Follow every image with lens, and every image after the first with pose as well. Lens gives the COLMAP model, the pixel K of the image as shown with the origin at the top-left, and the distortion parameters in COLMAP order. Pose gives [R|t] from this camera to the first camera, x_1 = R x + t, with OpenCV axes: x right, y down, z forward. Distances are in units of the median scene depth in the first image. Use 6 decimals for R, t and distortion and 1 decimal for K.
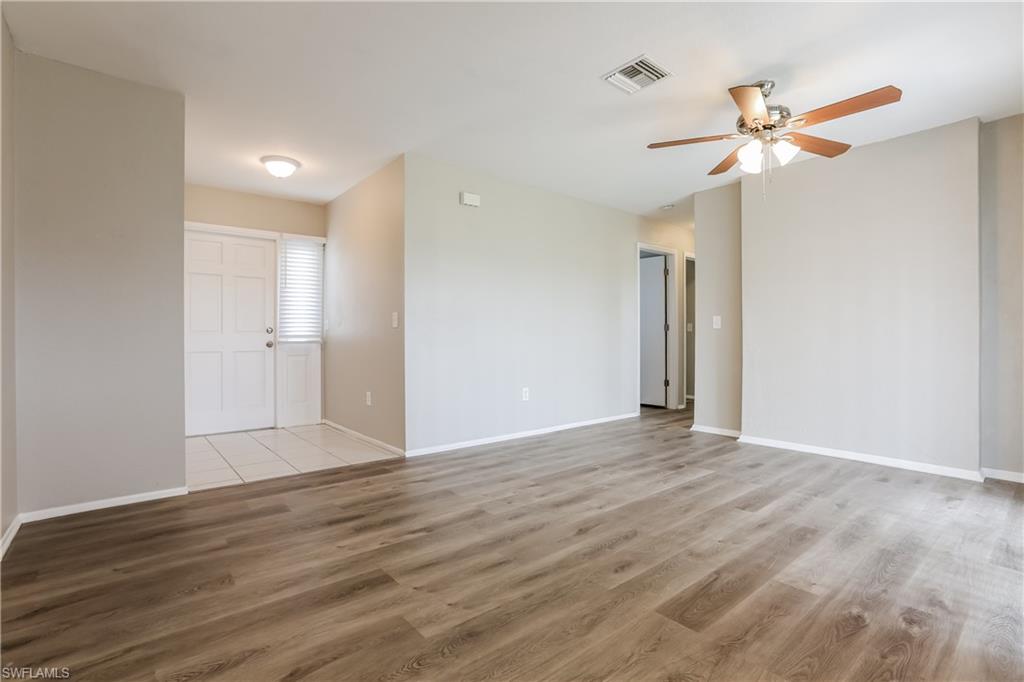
lens RADIAL K [[475.7, 0, 515.7], [0, 475.7, 341.0], [0, 0, 1]] dist [-0.025157, 0.005079]
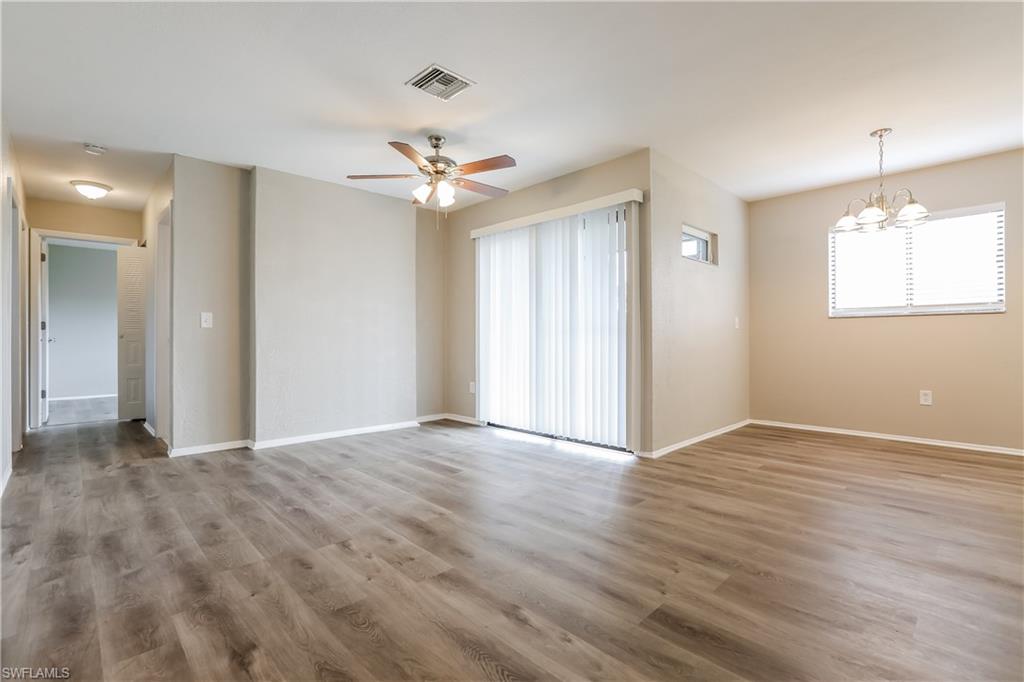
lens RADIAL K [[475.7, 0, 495.3], [0, 475.7, 339.9], [0, 0, 1]] dist [-0.025157, 0.005079]
pose [[-0.061460, 0.000494, 0.998109, -0.691569], [0.008512, 0.999964, 0.000029, 0.002198], [-0.998073, 0.008498, -0.061462, 0.839288]]
